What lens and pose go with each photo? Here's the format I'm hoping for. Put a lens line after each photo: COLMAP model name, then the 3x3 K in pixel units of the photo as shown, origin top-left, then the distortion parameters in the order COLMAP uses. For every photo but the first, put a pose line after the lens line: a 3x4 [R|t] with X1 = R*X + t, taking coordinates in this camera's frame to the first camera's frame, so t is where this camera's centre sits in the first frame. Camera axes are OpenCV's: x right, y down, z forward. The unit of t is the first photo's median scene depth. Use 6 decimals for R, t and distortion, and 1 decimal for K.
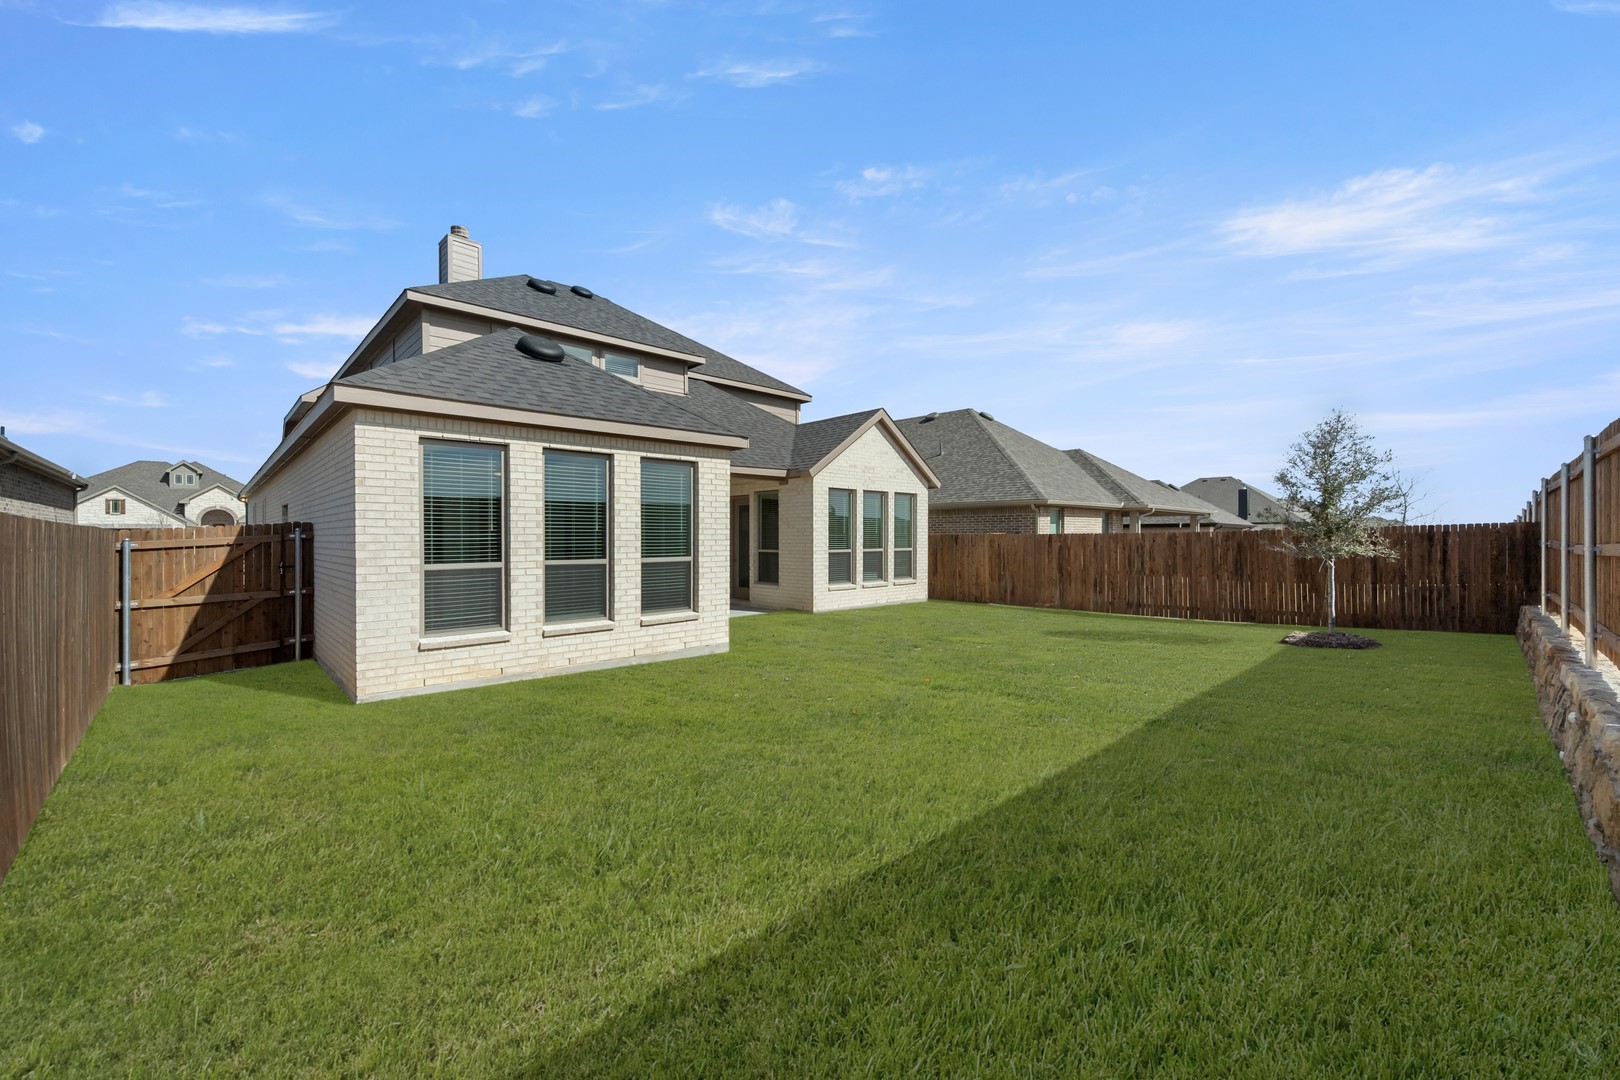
lens RADIAL K [[634.9, 0, 813.1], [0, 634.9, 536.0], [0, 0, 1]] dist [0.002599, 0.000292]
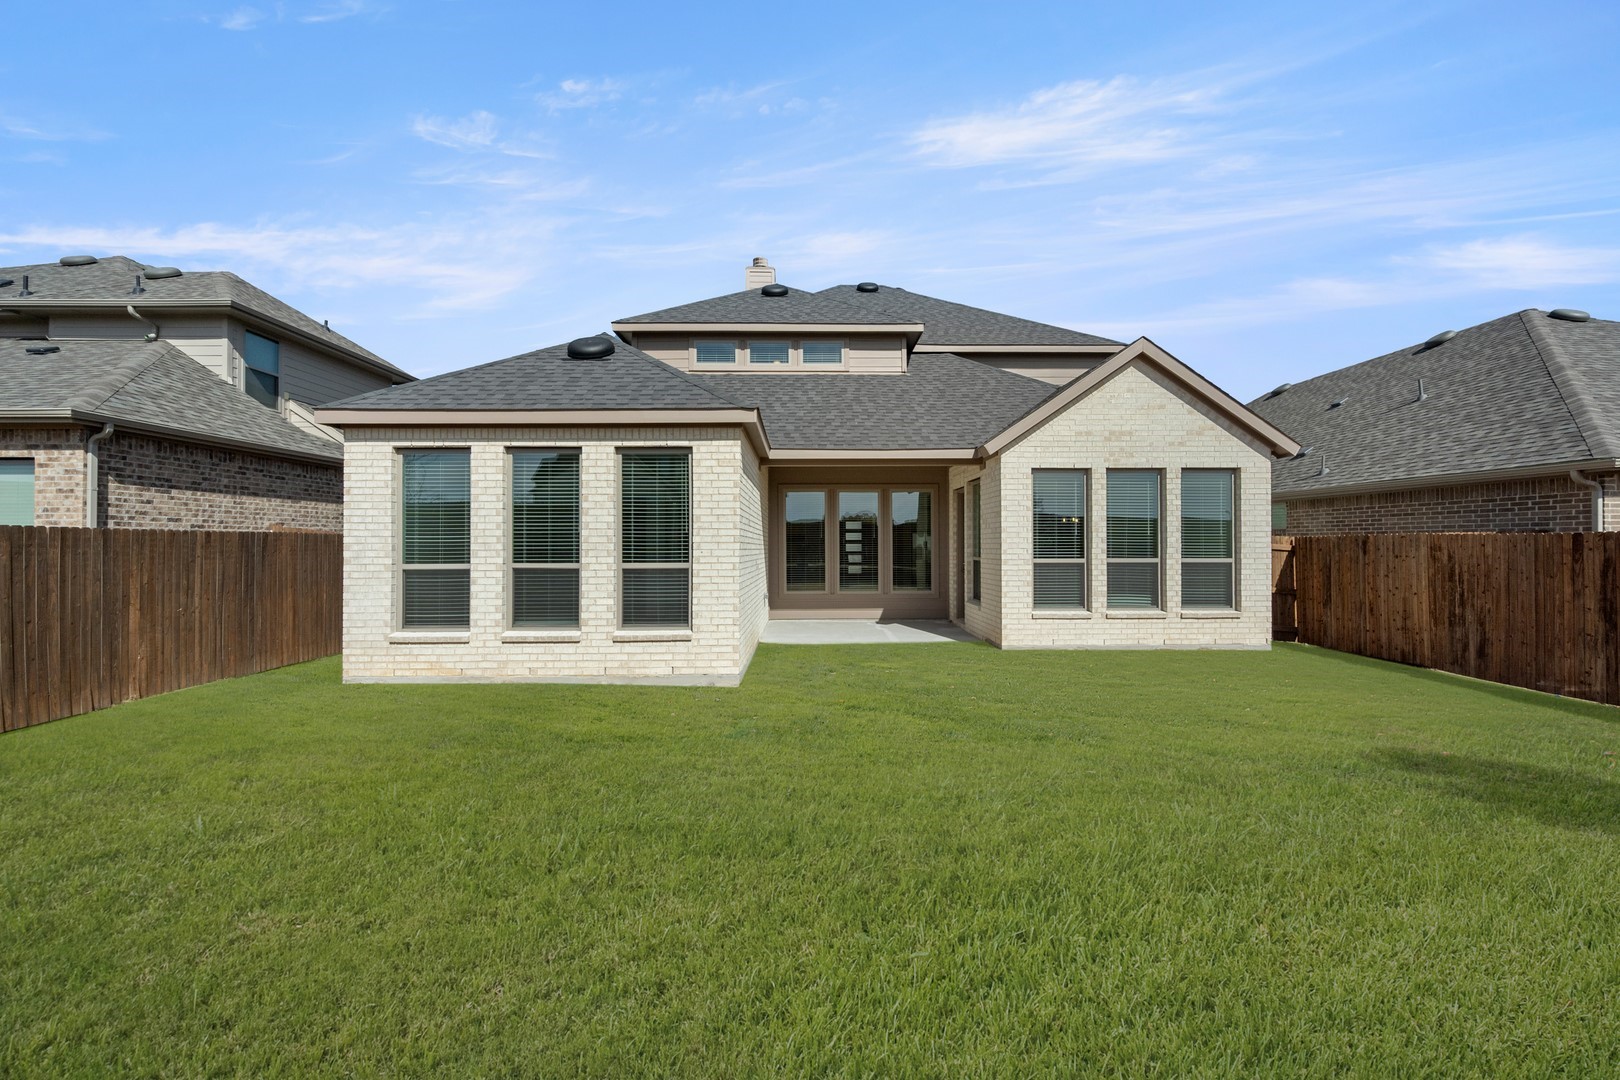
lens RADIAL K [[634.9, 0, 813.1], [0, 634.9, 536.0], [0, 0, 1]] dist [0.002599, 0.000292]
pose [[0.733369, -0.007396, -0.679791, 0.559942], [0.000520, 0.999947, -0.010318, 0.007059], [0.679831, 0.007213, 0.733333, 0.588465]]
